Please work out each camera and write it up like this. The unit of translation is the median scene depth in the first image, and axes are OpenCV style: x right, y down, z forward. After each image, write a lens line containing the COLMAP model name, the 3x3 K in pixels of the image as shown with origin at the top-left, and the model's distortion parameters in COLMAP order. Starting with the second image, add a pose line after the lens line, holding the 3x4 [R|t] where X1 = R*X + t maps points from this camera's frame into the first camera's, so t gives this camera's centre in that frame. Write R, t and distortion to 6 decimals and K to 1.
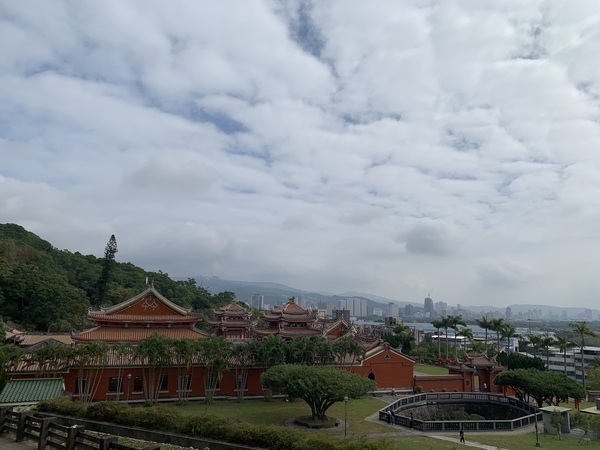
lens RADIAL K [[467.3, 0, 297.2], [0, 467.3, 223.0], [0, 0, 1]] dist [0.034443, -0.035038]
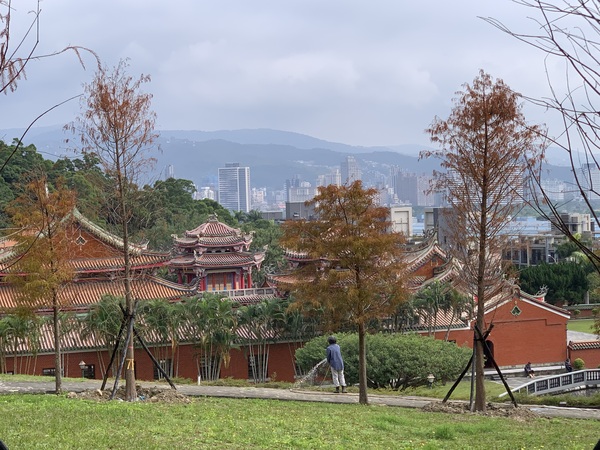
lens RADIAL K [[1396.0, 0, 299.7], [0, 1396.0, 225.8], [0, 0, 1]] dist [-0.089642, 0.000000]
pose [[0.998158, -0.053859, -0.027915, -0.007593], [0.058559, 0.975611, 0.211554, -0.148266], [0.015840, -0.212799, 0.976968, -0.496672]]
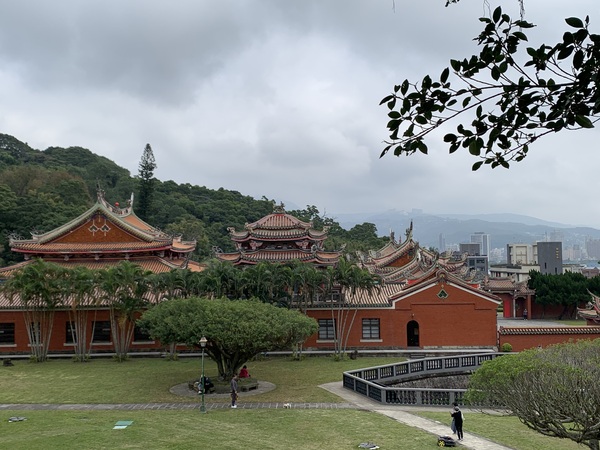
lens RADIAL K [[715.6, 0, 335.7], [0, 715.6, 226.5], [0, 0, 1]] dist [0.123809, 0.000000]
pose [[0.933259, -0.054076, -0.355110, 0.340603], [0.098852, 0.989096, 0.109172, 0.080868], [0.345334, -0.136989, 0.928428, 0.123157]]
